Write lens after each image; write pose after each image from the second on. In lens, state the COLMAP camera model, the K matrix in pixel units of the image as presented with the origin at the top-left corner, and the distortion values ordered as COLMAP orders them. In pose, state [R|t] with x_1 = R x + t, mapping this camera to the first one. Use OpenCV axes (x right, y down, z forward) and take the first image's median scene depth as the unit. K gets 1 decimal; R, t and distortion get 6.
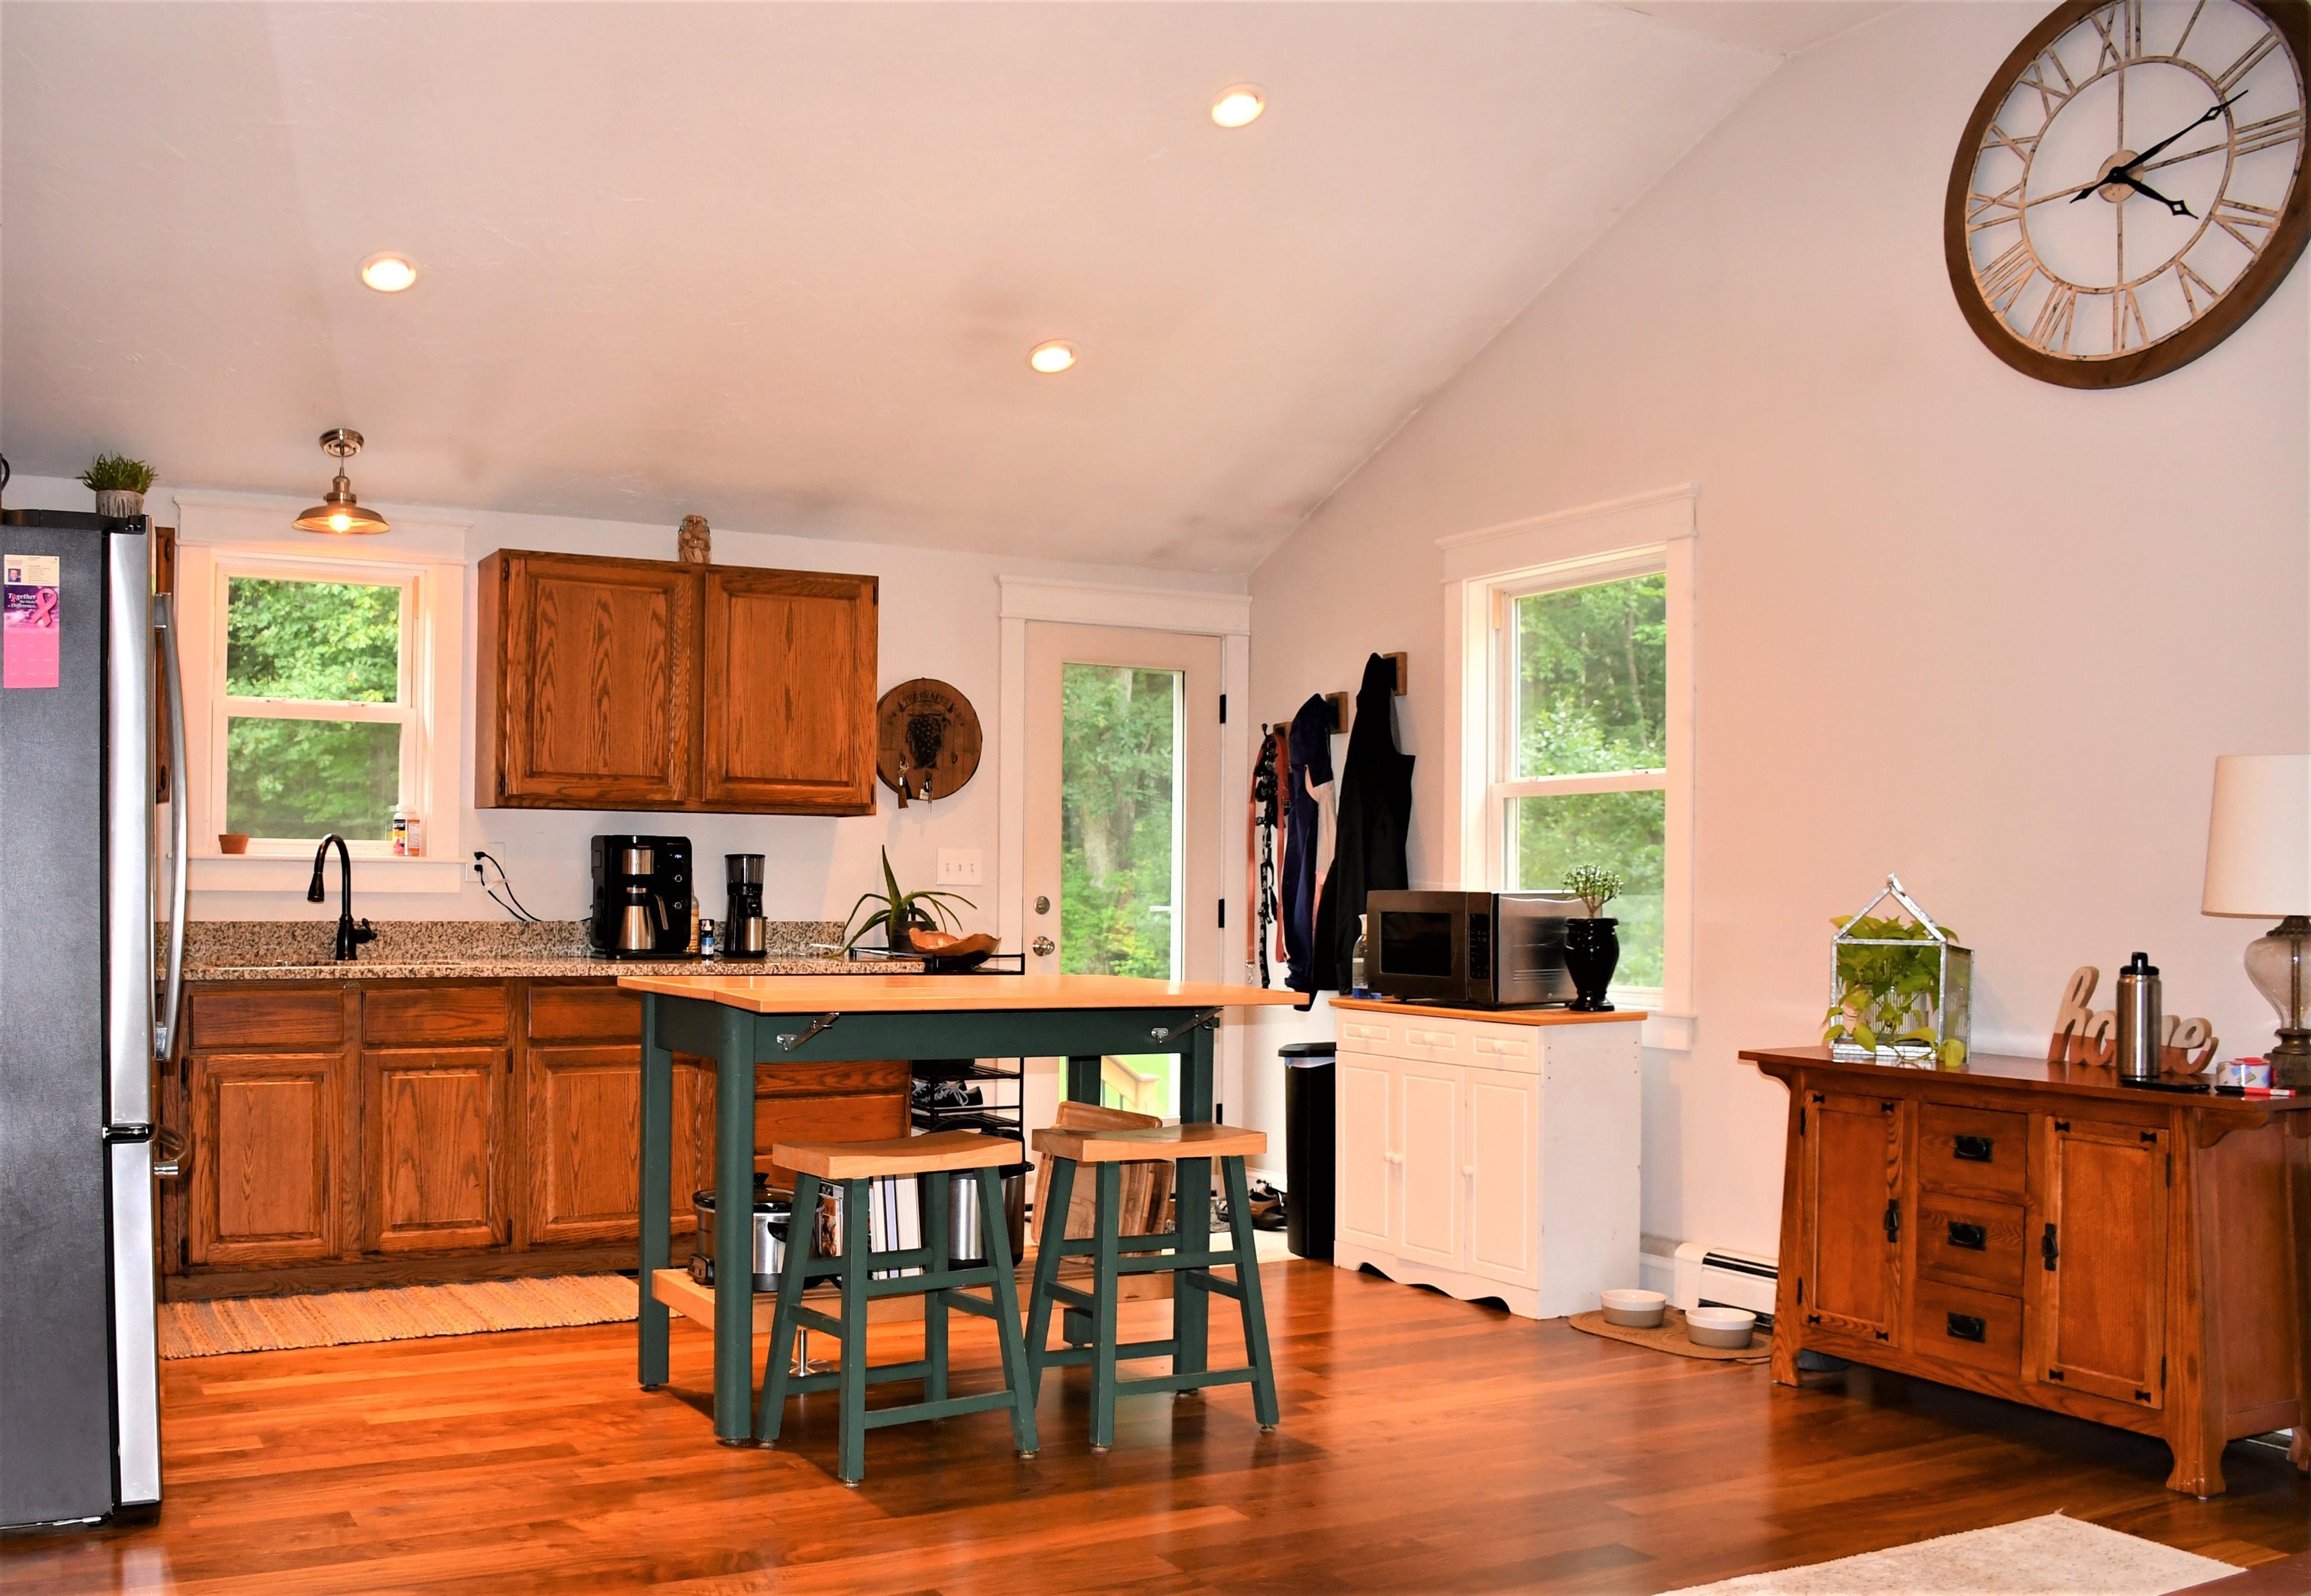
lens RADIAL K [[1995.4, 0, 1154.6], [0, 1995.4, 923.4], [0, 0, 1]] dist [-0.086372, 0.000274]
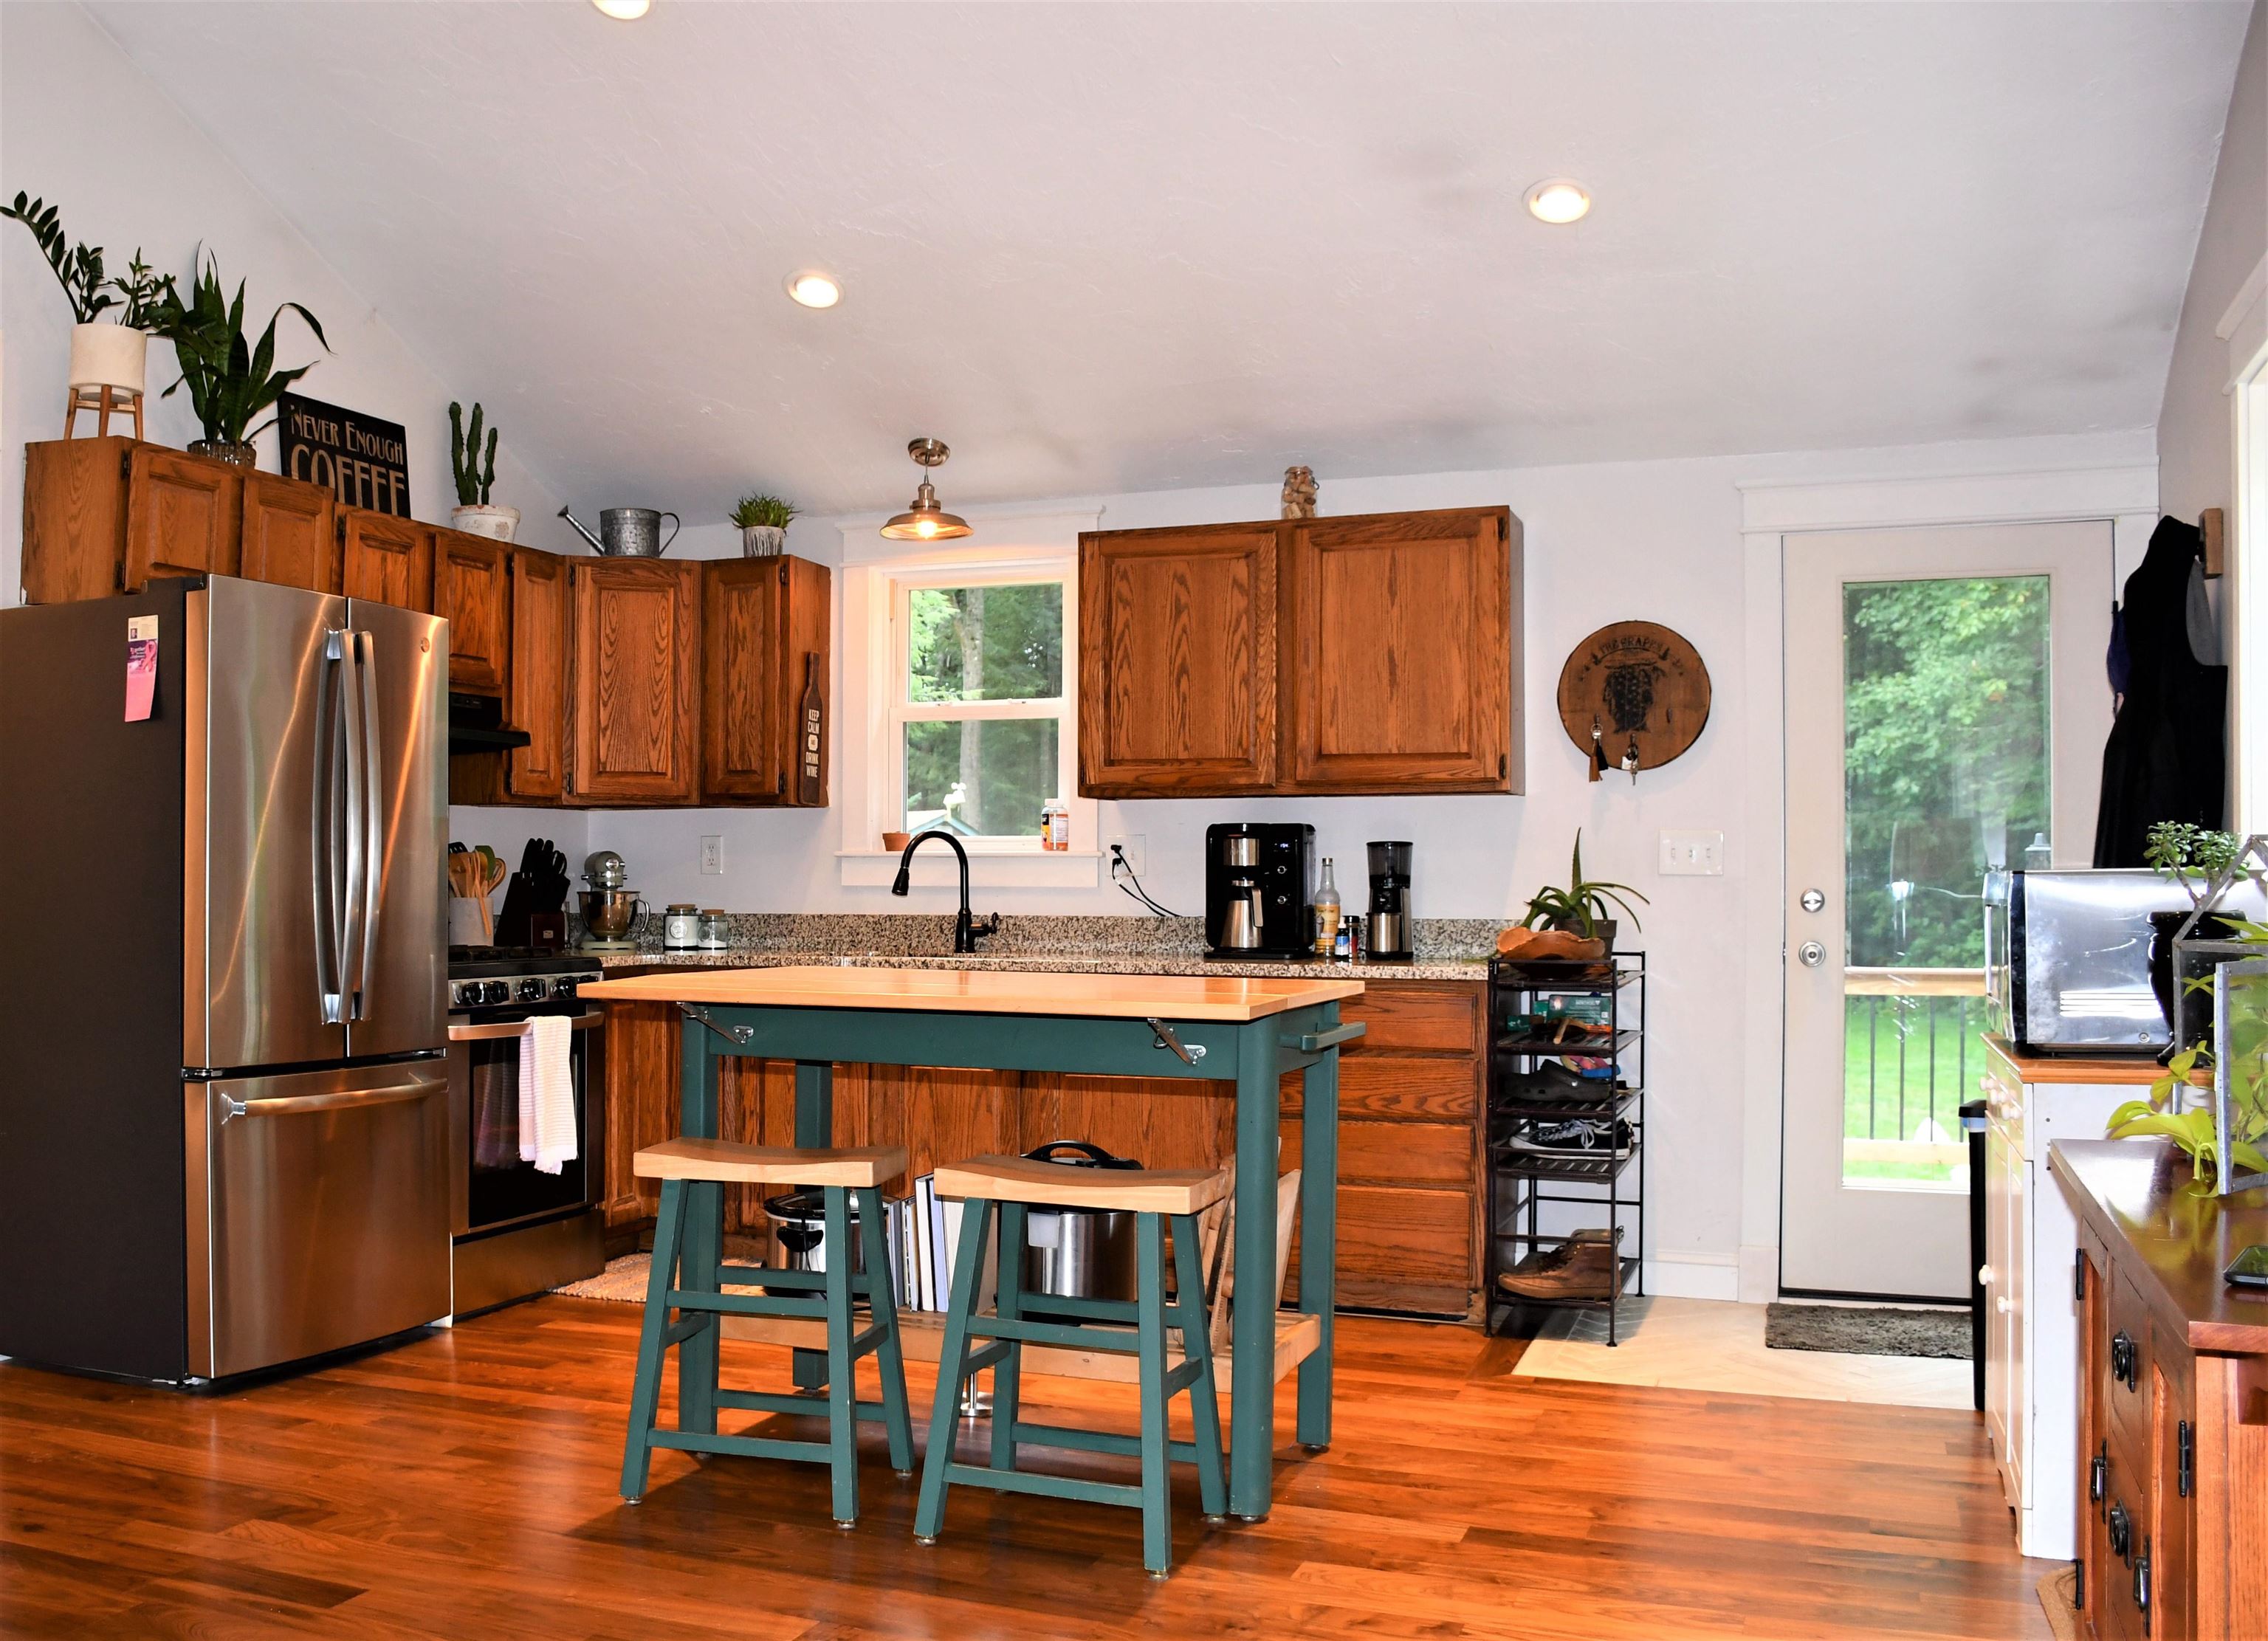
lens RADIAL K [[2152.1, 0, 1133.0], [0, 2152.1, 899.6], [0, 0, 1]] dist [-0.119677, -0.003205]
pose [[0.657507, -0.004028, -0.753437, 0.455097], [-0.008713, 0.999878, -0.012949, 0.004278], [0.753398, 0.015078, 0.657392, 0.307456]]
